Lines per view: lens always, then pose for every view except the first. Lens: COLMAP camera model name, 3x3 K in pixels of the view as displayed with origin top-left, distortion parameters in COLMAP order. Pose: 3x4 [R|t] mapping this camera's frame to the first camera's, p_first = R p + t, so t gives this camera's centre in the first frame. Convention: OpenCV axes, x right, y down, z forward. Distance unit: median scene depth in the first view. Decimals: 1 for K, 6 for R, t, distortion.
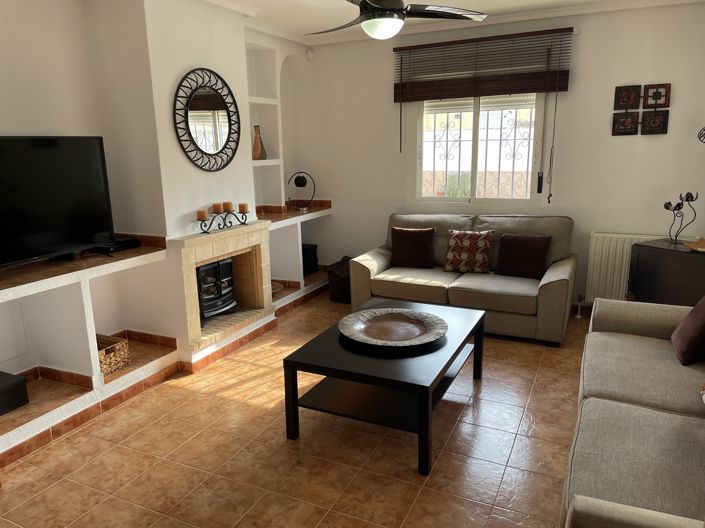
lens RADIAL K [[520.4, 0, 352.5], [0, 520.4, 264.0], [0, 0, 1]] dist [0.042109, -0.105539]
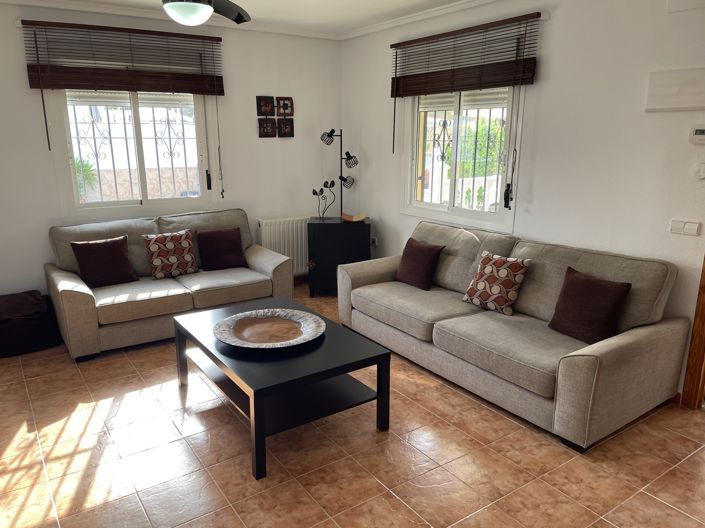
lens RADIAL K [[513.0, 0, 352.5], [0, 513.0, 264.0], [0, 0, 1]] dist [0.006607, -0.069119]
pose [[0.472966, -0.180862, 0.862318, -0.457907], [0.179217, 0.977993, 0.106825, -0.050246], [-0.862661, 0.104018, 0.494971, 0.266427]]
